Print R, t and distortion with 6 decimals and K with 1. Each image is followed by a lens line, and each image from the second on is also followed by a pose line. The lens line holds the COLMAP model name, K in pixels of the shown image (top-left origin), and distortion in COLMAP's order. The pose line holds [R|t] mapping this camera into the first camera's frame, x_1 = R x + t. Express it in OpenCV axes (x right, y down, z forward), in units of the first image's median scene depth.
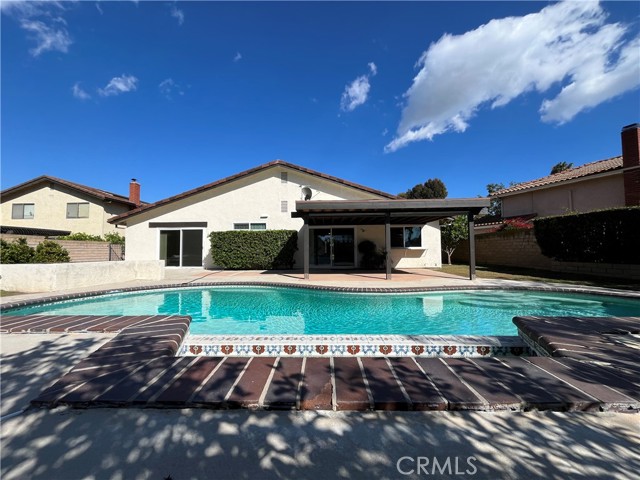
lens RADIAL K [[259.1, 0, 318.4], [0, 259.1, 239.2], [0, 0, 1]] dist [-0.003153, -0.000257]
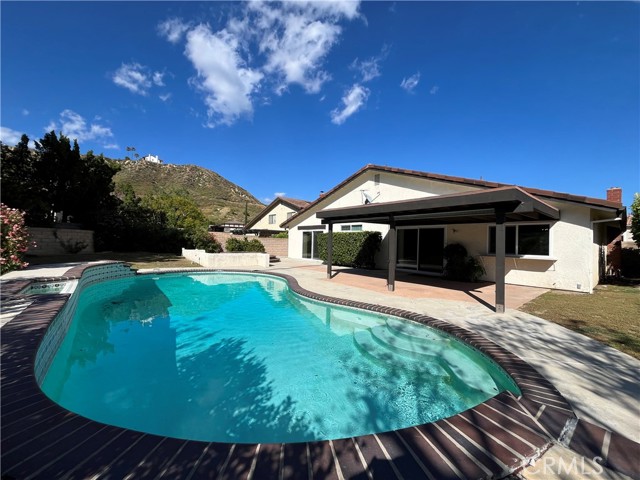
lens RADIAL K [[259.1, 0, 317.3], [0, 259.1, 238.3], [0, 0, 1]] dist [-0.003153, -0.000257]
pose [[0.669060, 0.013298, -0.743089, 0.485523], [0.002664, 0.999791, 0.020291, -0.028456], [0.743204, -0.015555, 0.668884, 0.134712]]
